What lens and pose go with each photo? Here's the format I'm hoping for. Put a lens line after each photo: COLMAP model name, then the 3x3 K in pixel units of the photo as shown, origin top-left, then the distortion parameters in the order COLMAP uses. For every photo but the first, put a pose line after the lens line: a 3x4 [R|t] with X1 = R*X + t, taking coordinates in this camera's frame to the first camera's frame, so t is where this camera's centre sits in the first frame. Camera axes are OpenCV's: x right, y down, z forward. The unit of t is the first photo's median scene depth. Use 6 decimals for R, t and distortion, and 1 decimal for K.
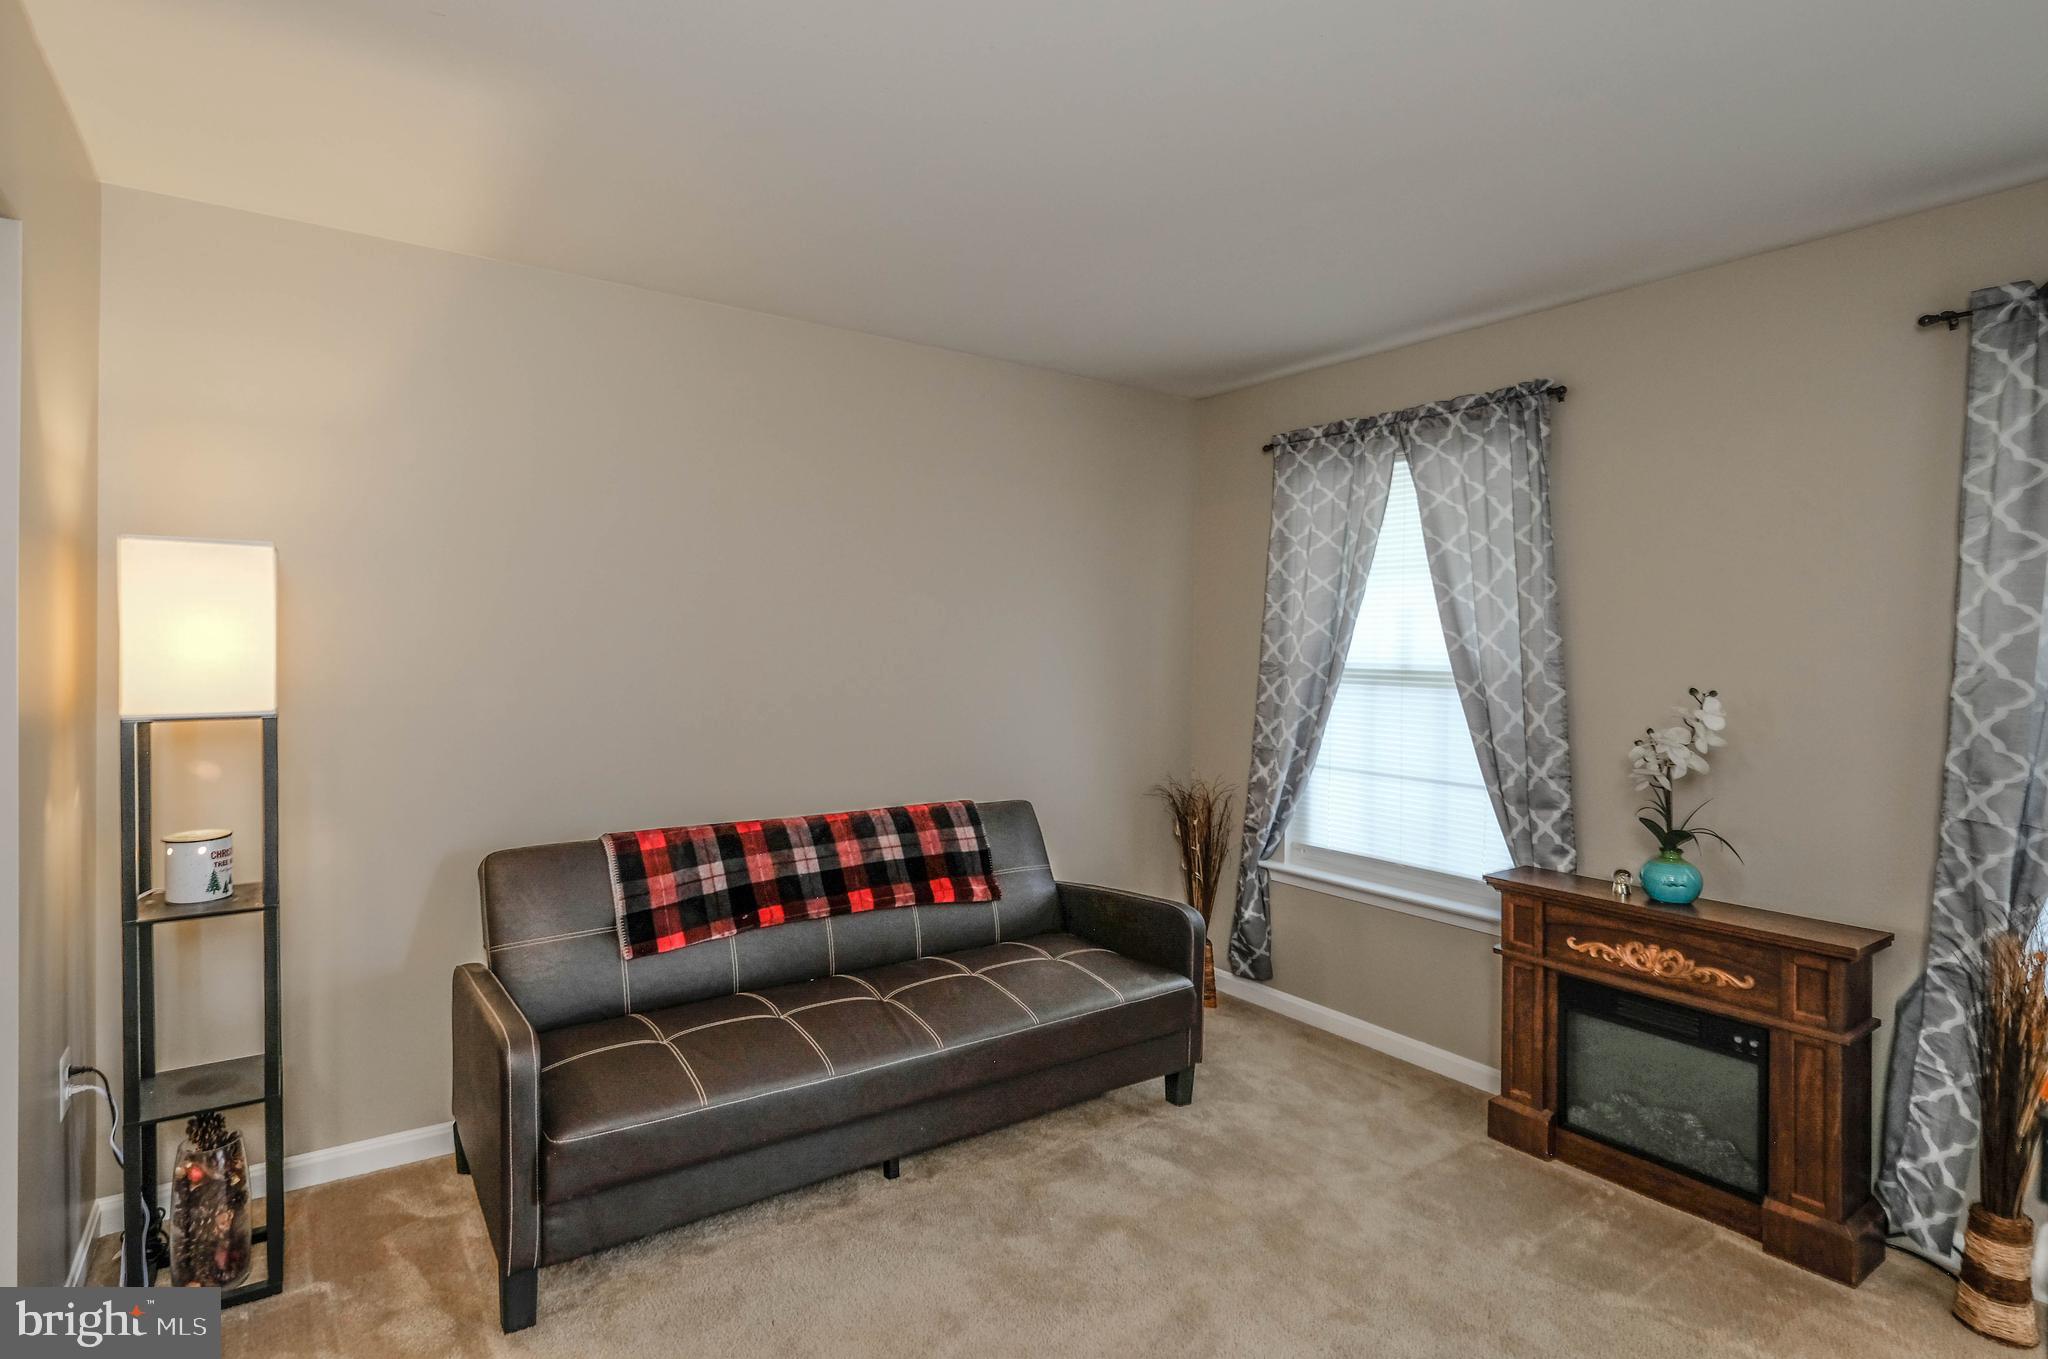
lens RADIAL K [[923.9, 0, 1037.0], [0, 923.9, 636.8], [0, 0, 1]] dist [0.002346, 0.000136]
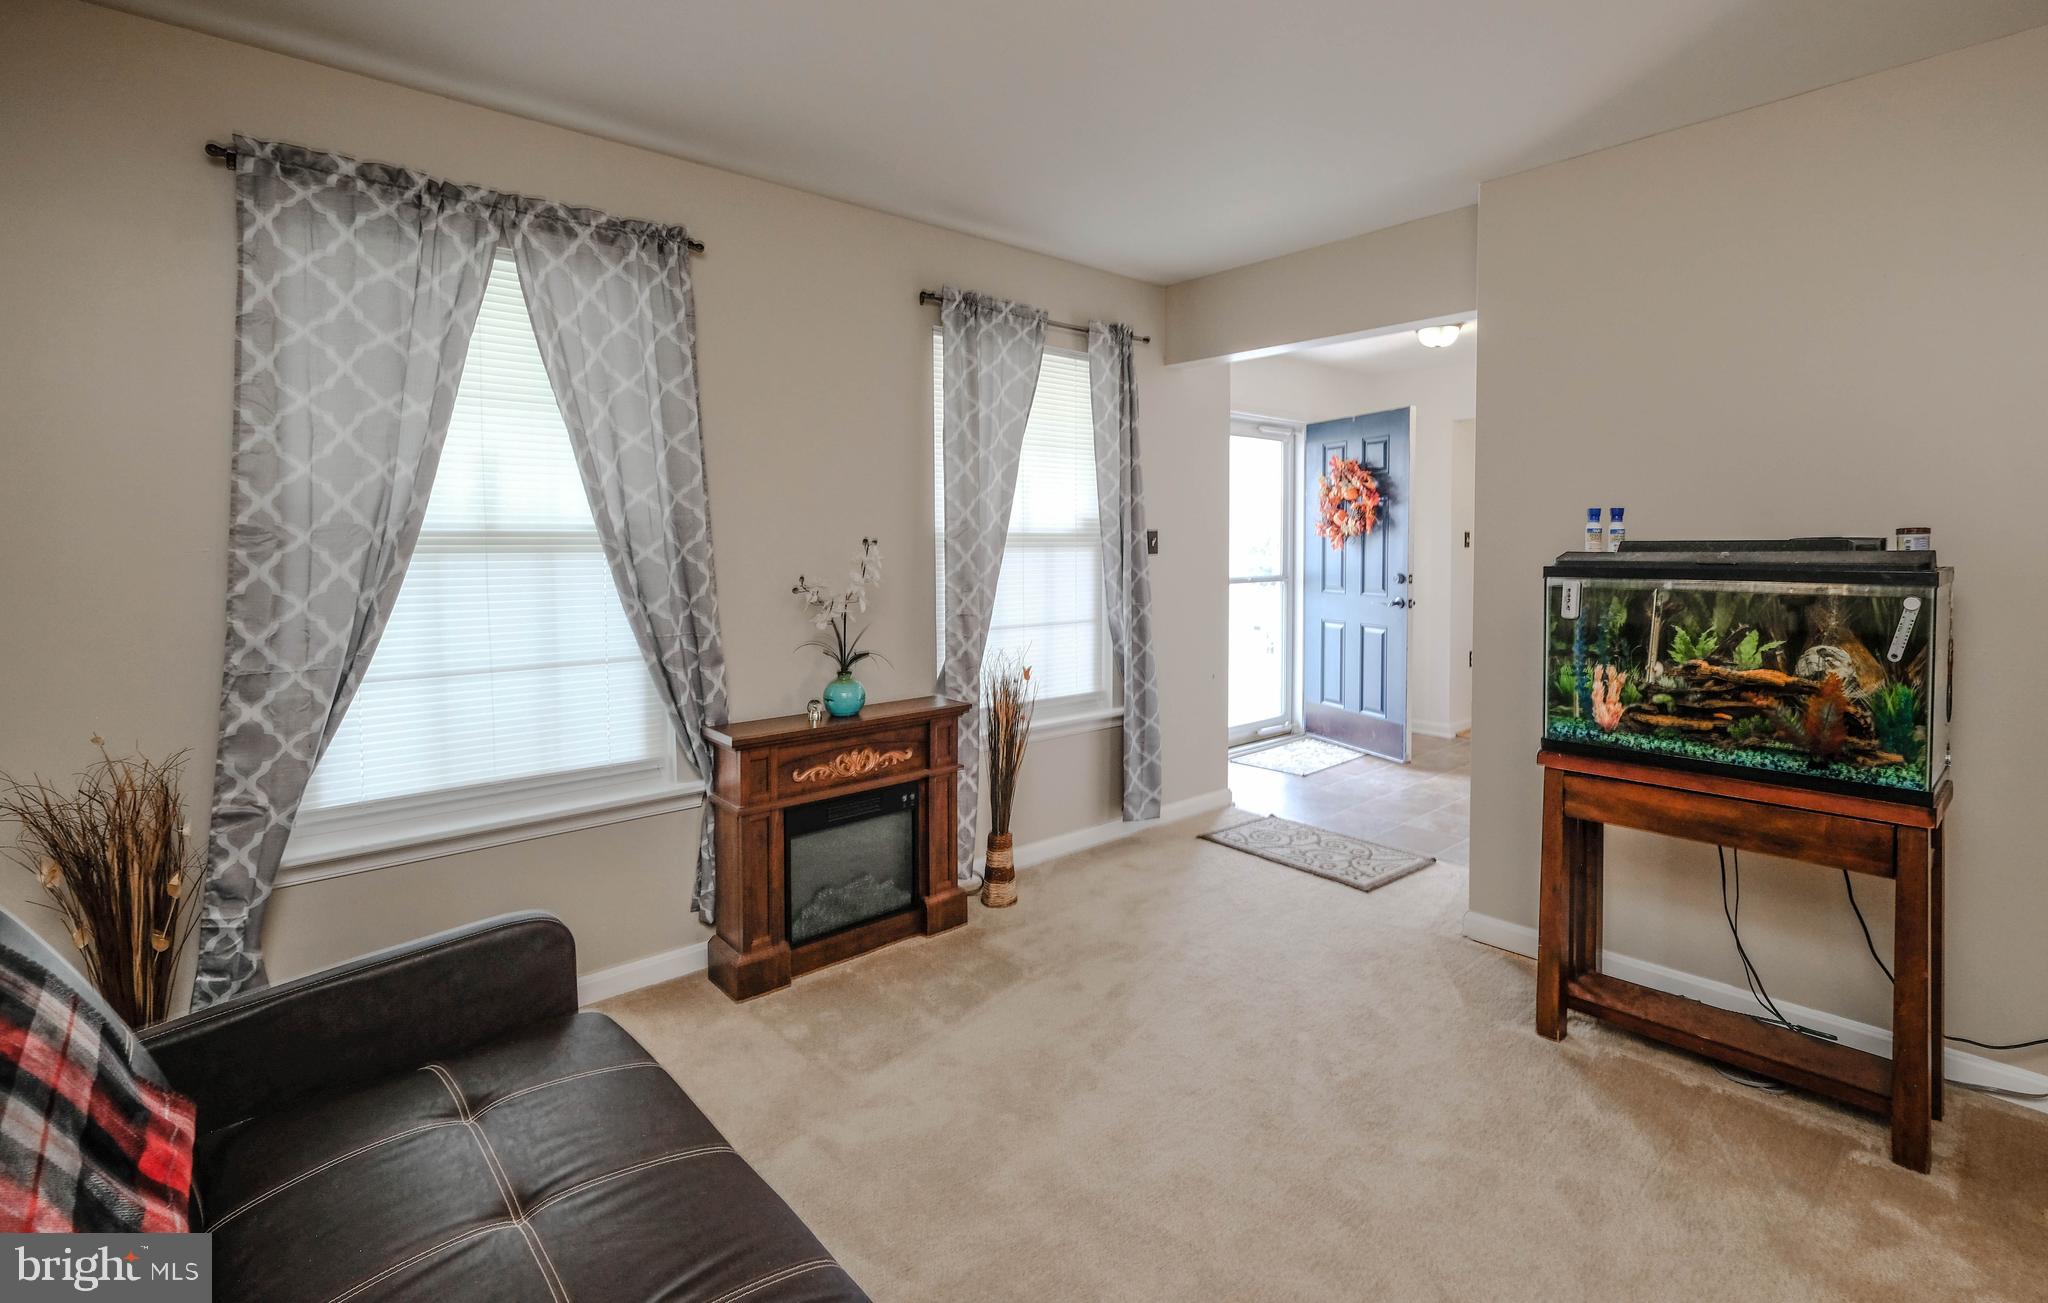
lens RADIAL K [[917.1, 0, 1021.4], [0, 917.1, 565.5], [0, 0, 1]] dist [-0.004024, -0.000446]
pose [[-0.026327, -0.038898, 0.998896, -0.397487], [-0.005650, 0.999232, 0.038762, 0.032046], [-0.999637, -0.004623, -0.026527, 0.612837]]
